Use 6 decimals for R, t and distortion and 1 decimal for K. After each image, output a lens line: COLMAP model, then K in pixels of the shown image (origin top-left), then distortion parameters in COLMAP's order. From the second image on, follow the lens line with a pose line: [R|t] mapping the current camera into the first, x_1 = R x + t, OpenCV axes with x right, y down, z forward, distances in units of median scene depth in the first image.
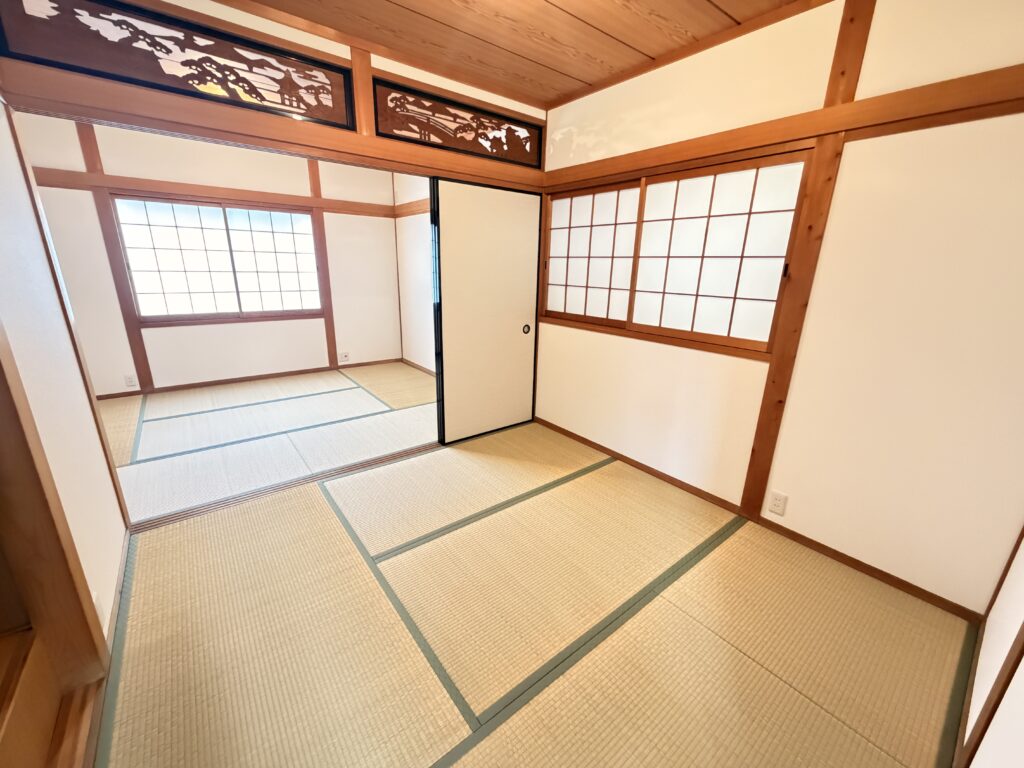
lens RADIAL K [[407.4, 0, 510.9], [0, 407.4, 379.1], [0, 0, 1]] dist [-0.001742, -0.000019]
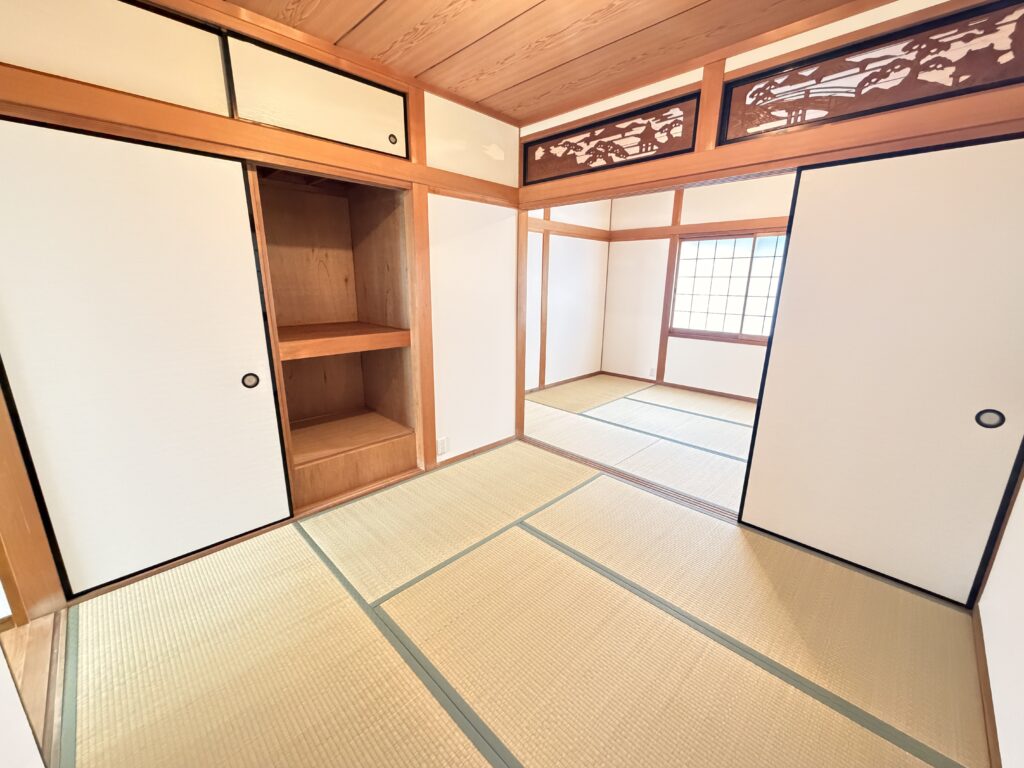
lens RADIAL K [[407.4, 0, 508.6], [0, 407.4, 378.1], [0, 0, 1]] dist [-0.001742, -0.000019]
pose [[0.121875, 0.209064, -0.970278, 0.656965], [-0.275555, 0.946263, 0.169278, -0.143477], [0.953528, 0.246734, 0.172935, 0.567697]]
